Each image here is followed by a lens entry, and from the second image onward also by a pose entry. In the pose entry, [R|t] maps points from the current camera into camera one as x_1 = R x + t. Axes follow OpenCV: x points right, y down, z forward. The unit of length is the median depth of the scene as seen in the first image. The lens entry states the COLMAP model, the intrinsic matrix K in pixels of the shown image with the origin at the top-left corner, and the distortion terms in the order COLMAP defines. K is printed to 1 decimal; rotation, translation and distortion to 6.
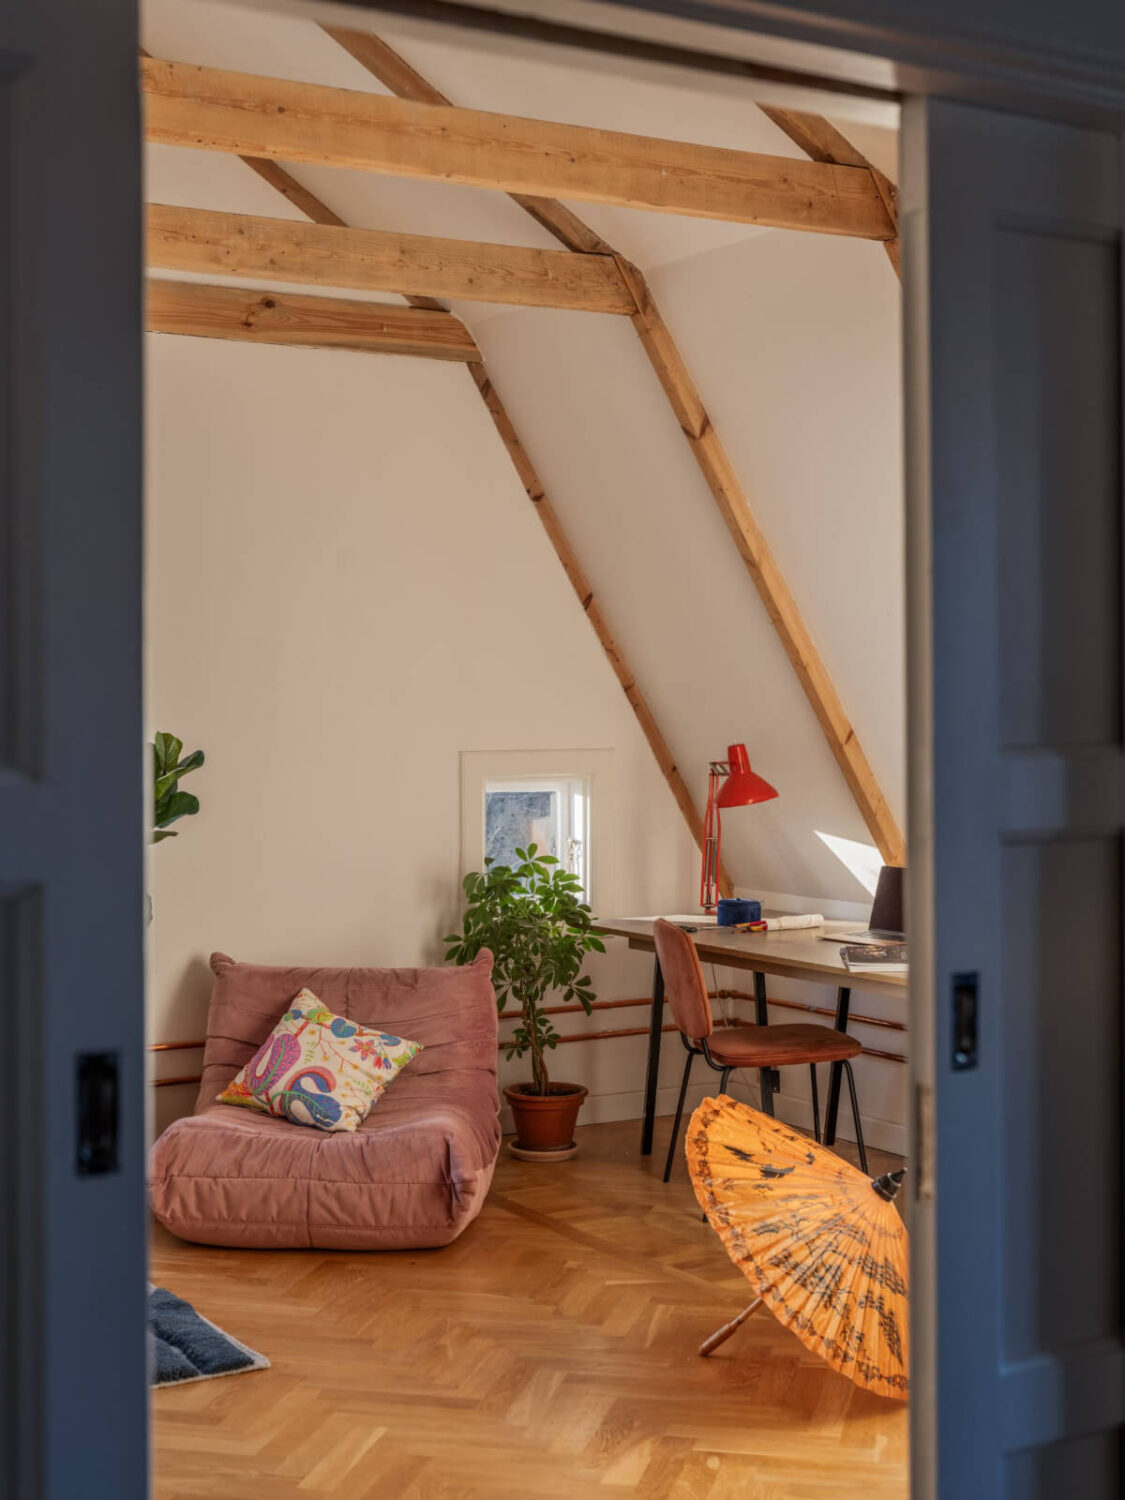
lens RADIAL K [[2007.2, 0, 562.5], [0, 2007.2, 750.0], [0, 0, 1]] dist [0.005349, -0.007342]
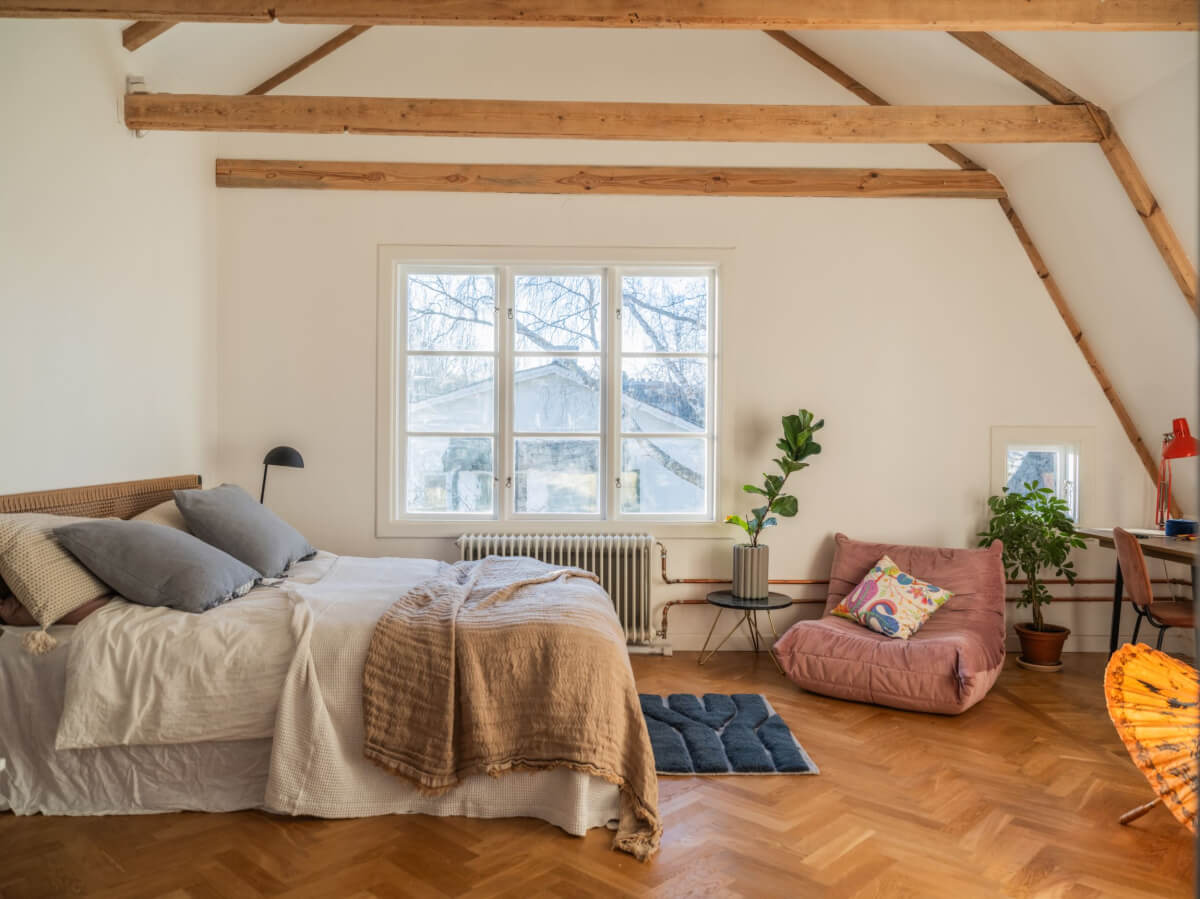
lens RADIAL K [[887.9, 0, 599.9], [0, 887.9, 452.6], [0, 0, 1]] dist [-0.003432, 0.000527]
pose [[0.866492, 0.013188, -0.499017, 0.046244], [-0.014760, 0.999891, 0.000796, 0.033258], [0.498973, 0.006676, 0.866592, 0.208274]]
